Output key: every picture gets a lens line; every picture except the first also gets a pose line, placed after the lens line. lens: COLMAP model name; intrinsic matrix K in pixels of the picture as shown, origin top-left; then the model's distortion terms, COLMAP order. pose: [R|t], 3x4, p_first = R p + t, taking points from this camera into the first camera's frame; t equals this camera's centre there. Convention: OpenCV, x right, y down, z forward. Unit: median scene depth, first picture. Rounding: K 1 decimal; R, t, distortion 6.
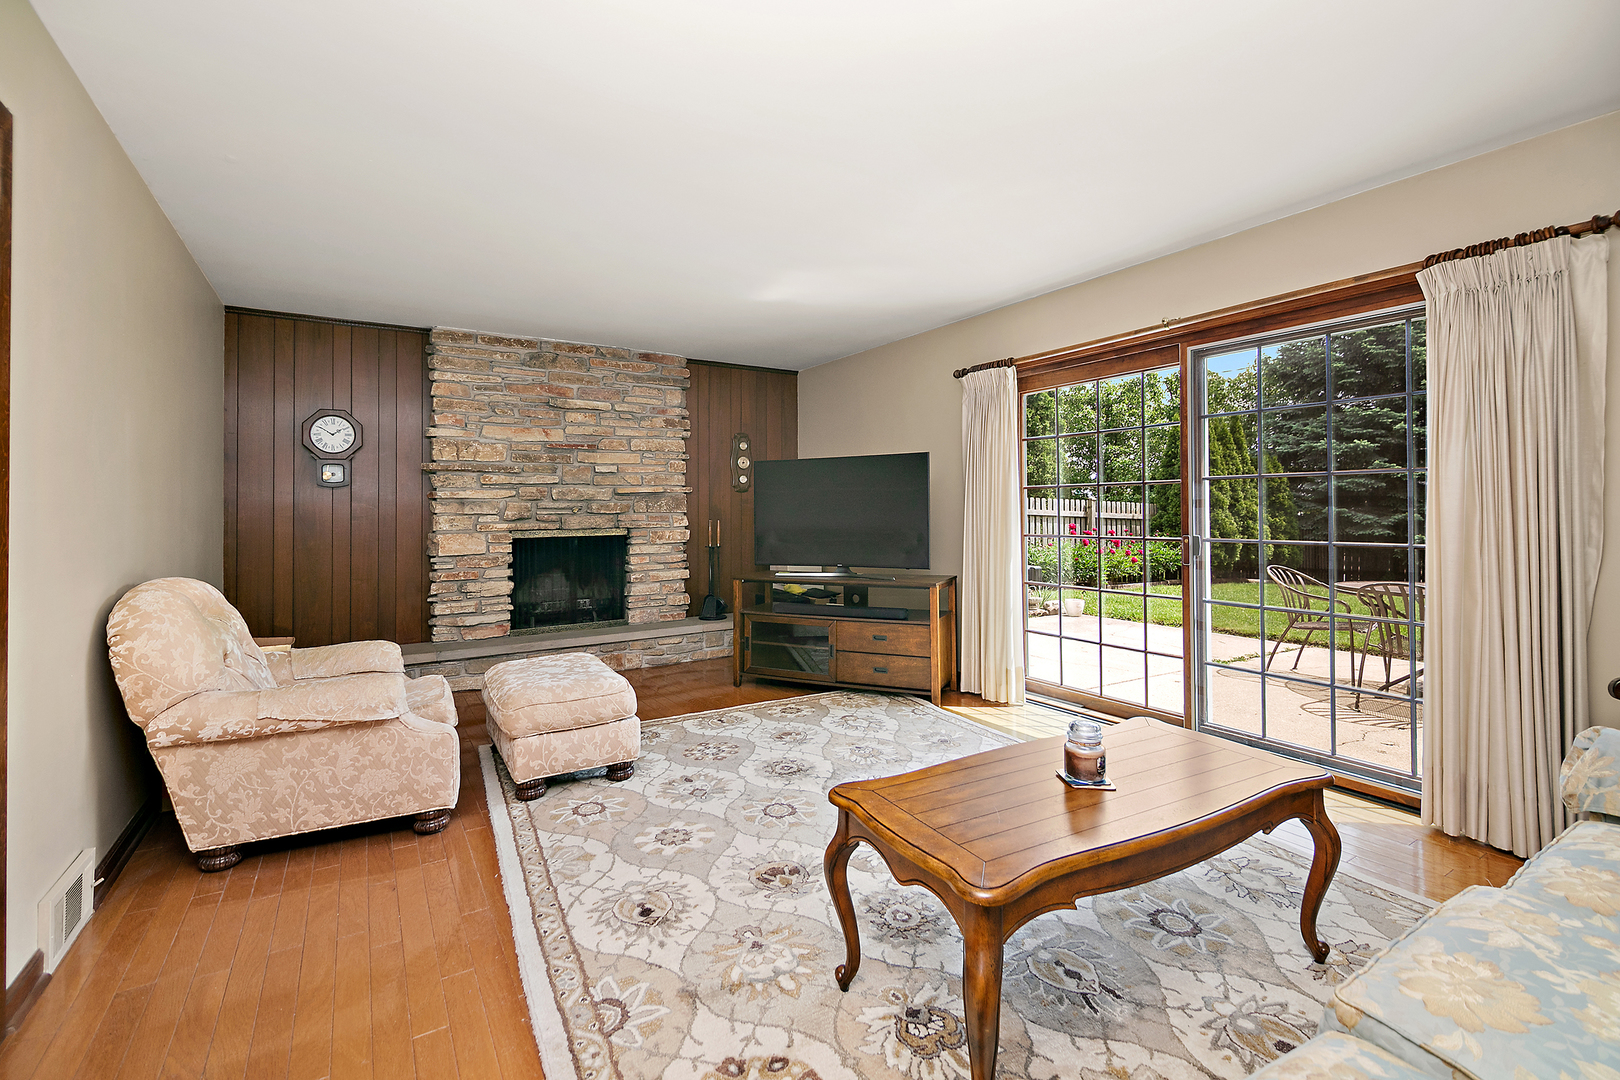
lens RADIAL K [[726.6, 0, 827.3], [0, 726.6, 494.1], [0, 0, 1]] dist [0.014398, -0.006842]
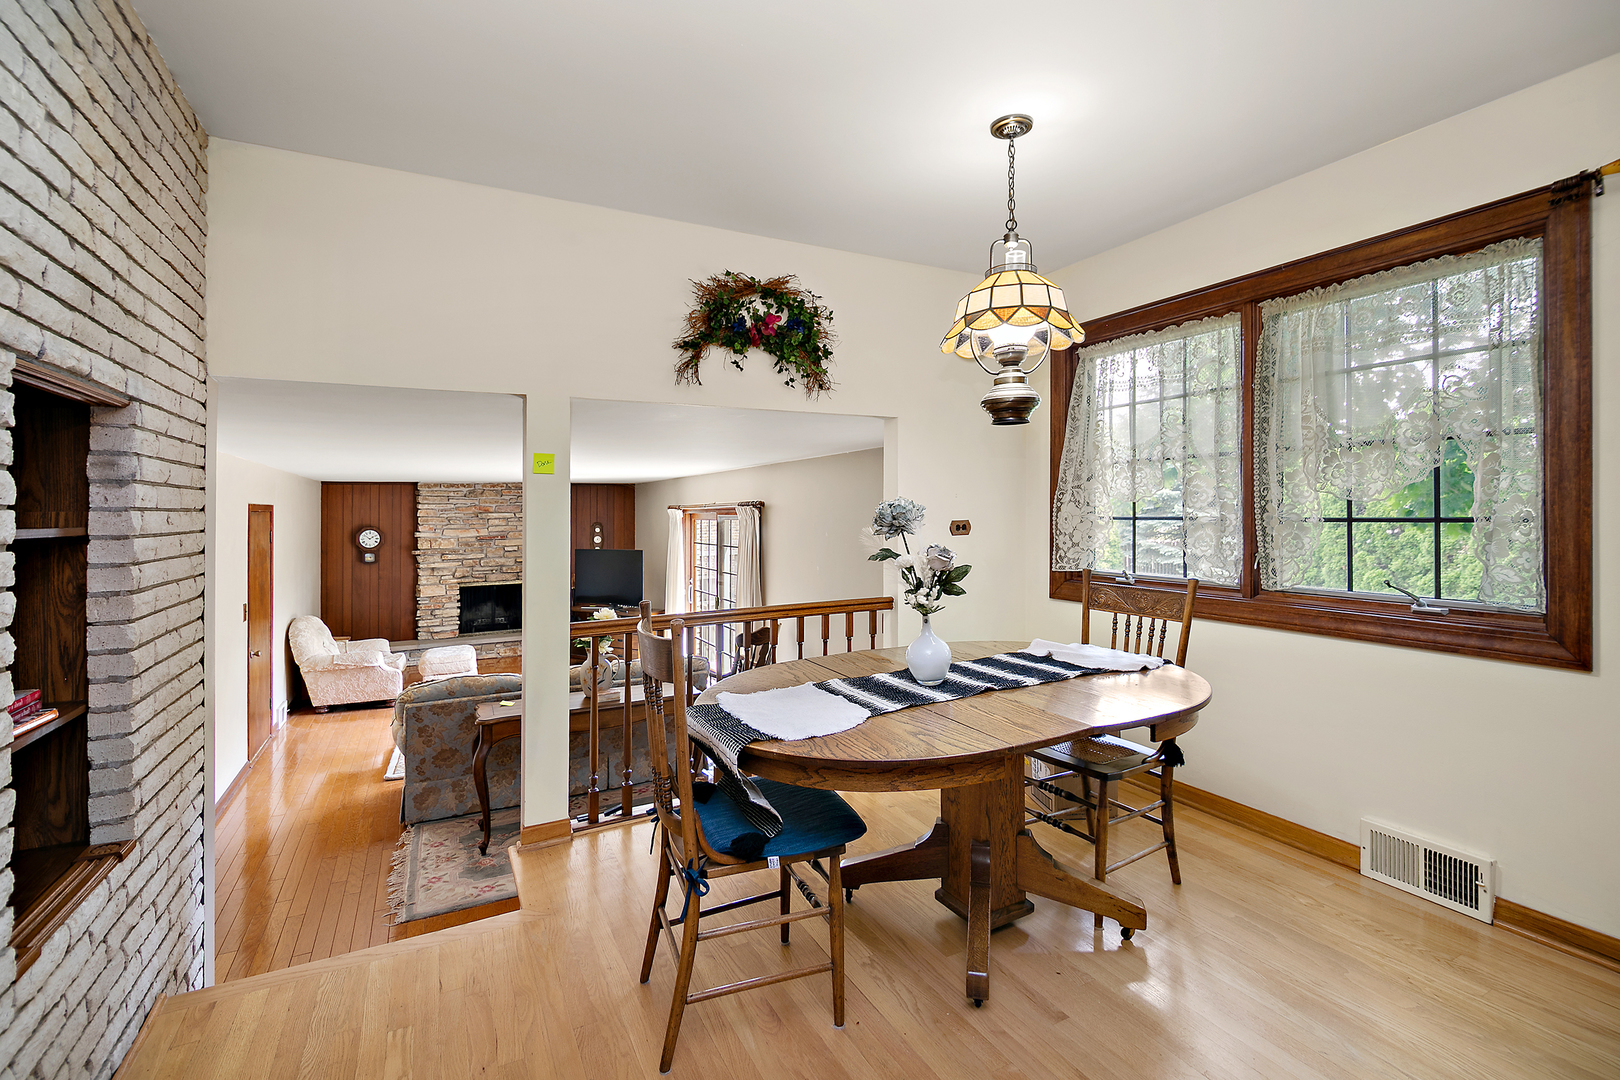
lens RADIAL K [[726.6, 0, 819.3], [0, 726.6, 498.4], [0, 0, 1]] dist [0.014398, -0.006842]
pose [[0.996584, -0.004351, -0.082468, 0.750247], [0.004504, 0.999988, 0.001670, -0.190916], [0.082460, -0.002036, 0.996592, -0.938274]]
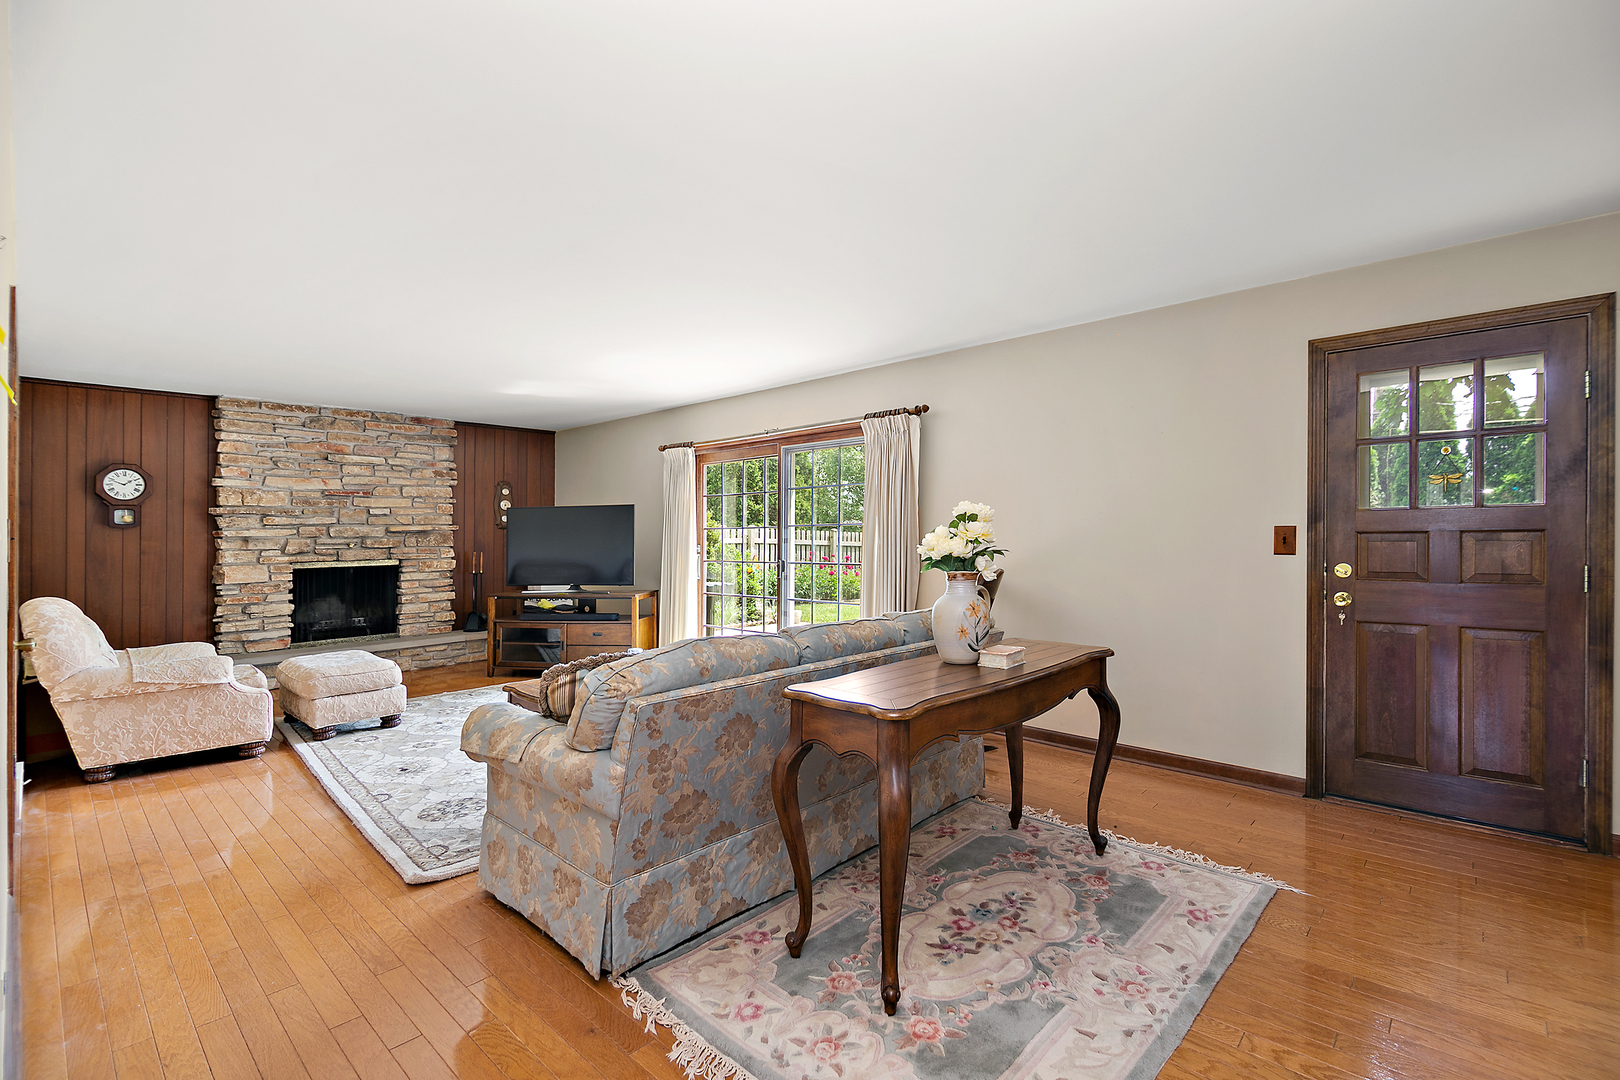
lens RADIAL K [[726.6, 0, 835.5], [0, 726.6, 516.8], [0, 0, 1]] dist [0.014398, -0.006842]
pose [[0.965268, 0.004280, 0.261228, 0.138528], [-0.003013, 0.999982, -0.005252, -0.025074], [-0.261245, 0.004283, 0.965263, -0.464295]]
